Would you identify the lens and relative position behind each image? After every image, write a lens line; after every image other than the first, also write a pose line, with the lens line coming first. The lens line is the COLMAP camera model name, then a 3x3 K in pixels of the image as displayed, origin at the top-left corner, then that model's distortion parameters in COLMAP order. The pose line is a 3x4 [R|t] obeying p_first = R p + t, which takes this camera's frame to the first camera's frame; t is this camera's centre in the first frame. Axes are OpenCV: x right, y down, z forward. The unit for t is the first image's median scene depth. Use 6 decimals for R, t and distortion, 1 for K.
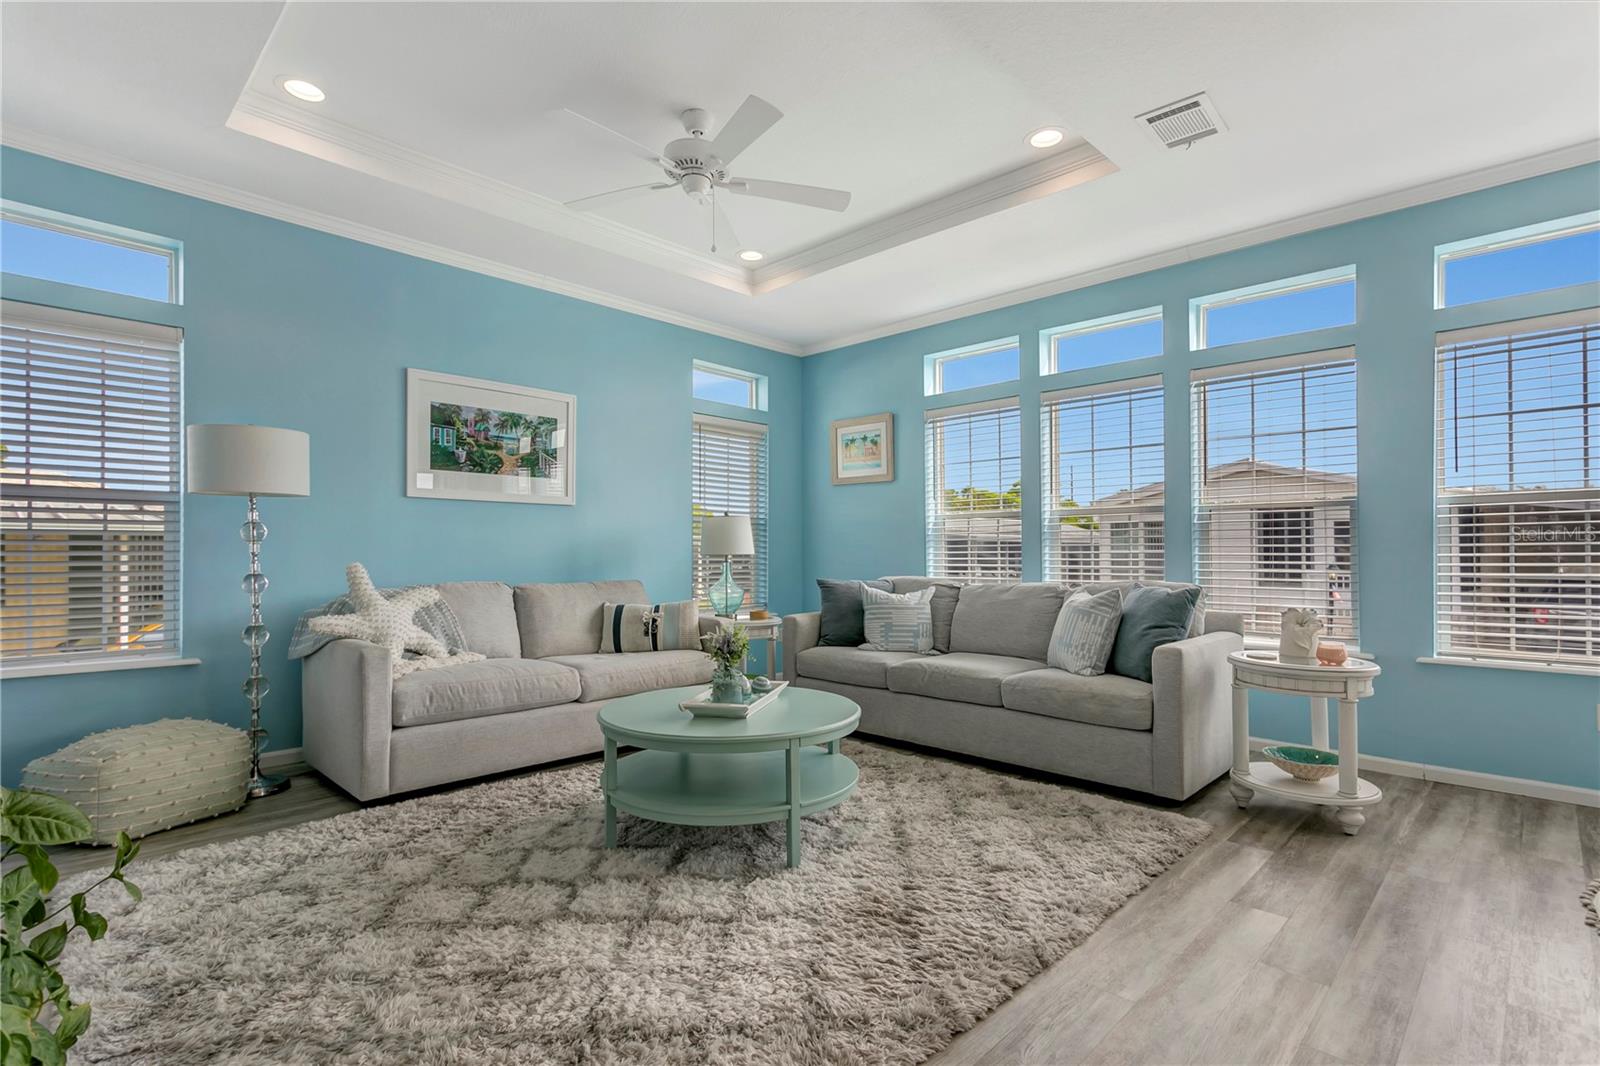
lens RADIAL K [[761.1, 0, 805.3], [0, 761.1, 552.1], [0, 0, 1]] dist [0.010185, -0.000522]
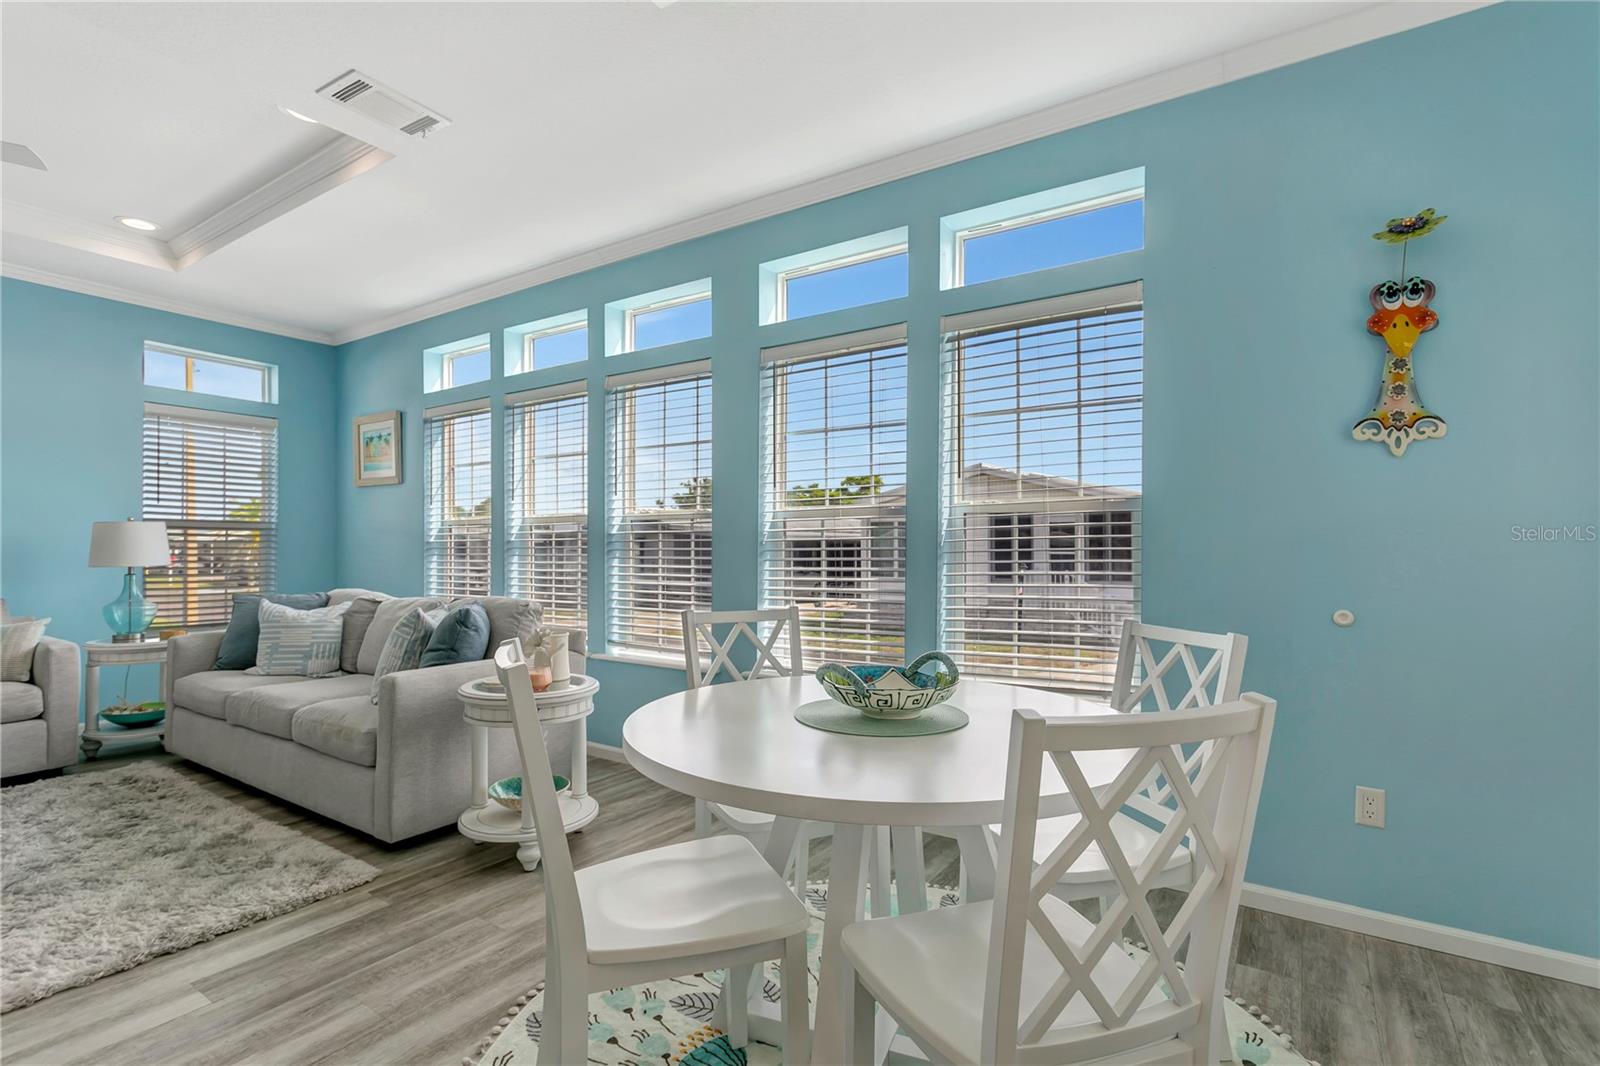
lens RADIAL K [[761.1, 0, 798.9], [0, 761.1, 531.6], [0, 0, 1]] dist [0.010185, -0.000522]
pose [[0.984053, 0.006599, 0.177754, 0.541853], [-0.001982, 0.999656, -0.026135, -0.015422], [-0.177865, 0.025366, 0.983728, 0.006658]]
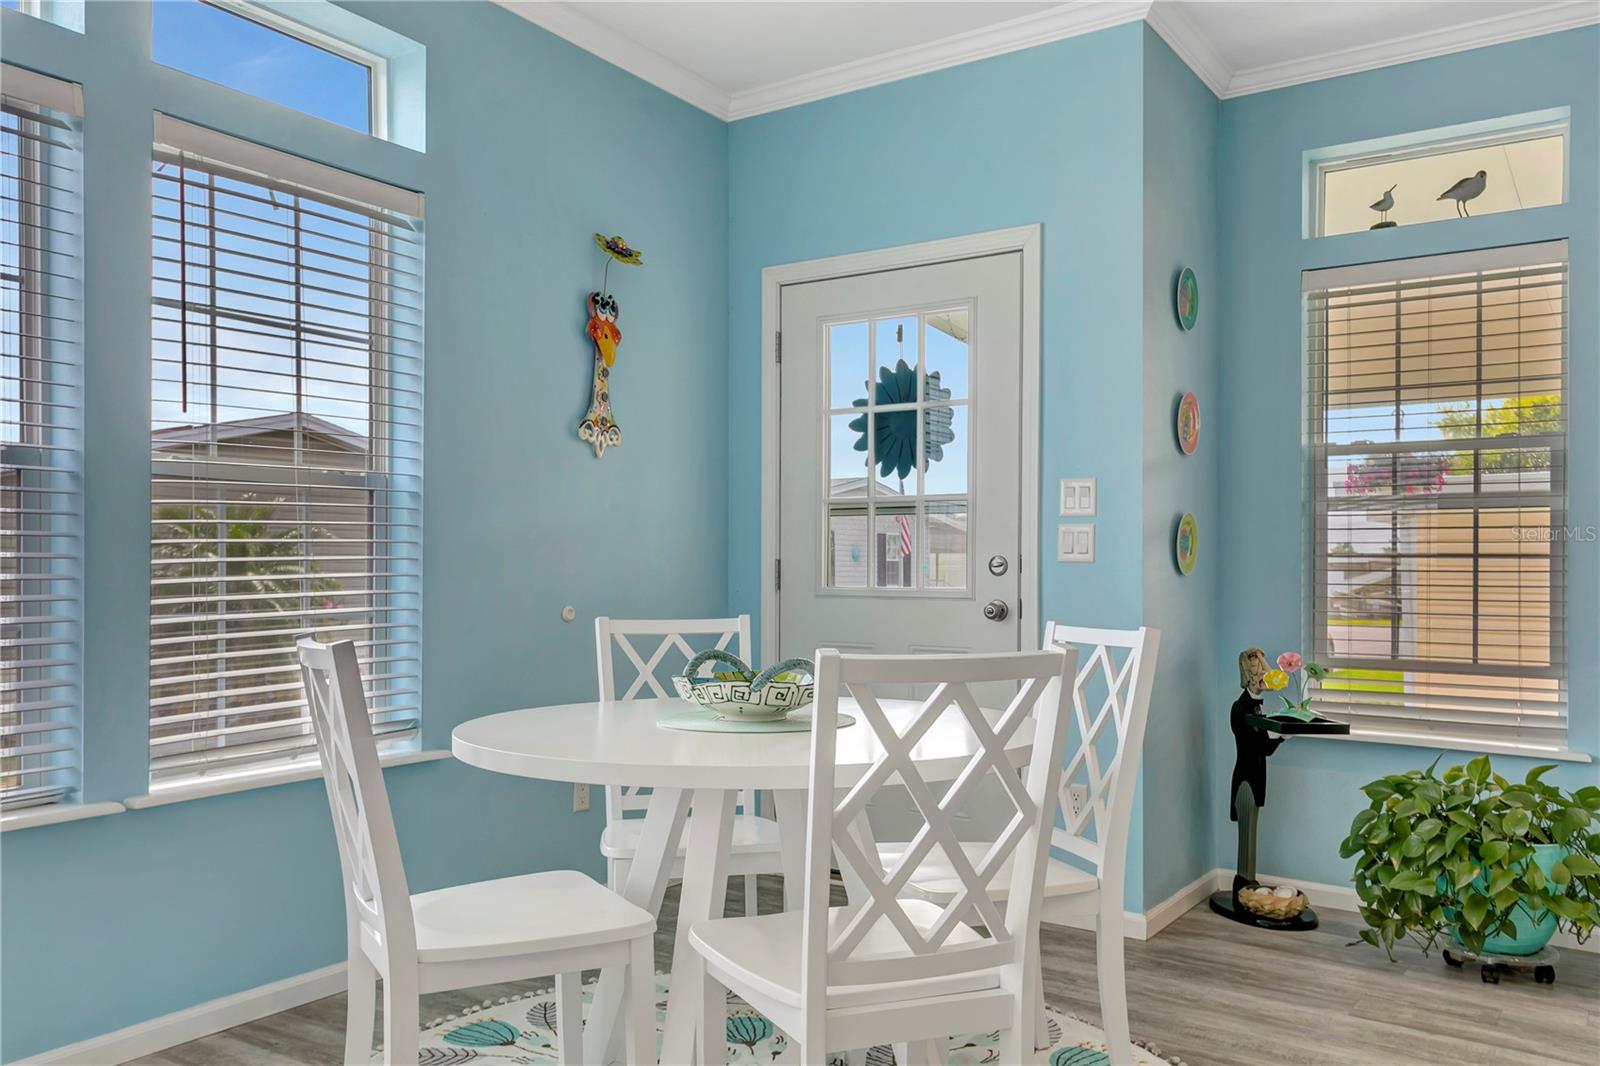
lens RADIAL K [[1295.1, 0, 792.1], [0, 1295.1, 540.4], [0, 0, 1]] dist [0.046705, 0.026326]
pose [[-0.190791, 0.006979, 0.981606, 0.102100], [-0.004774, 0.999956, -0.008038, -0.013493], [-0.981619, -0.006219, -0.190749, 0.461000]]
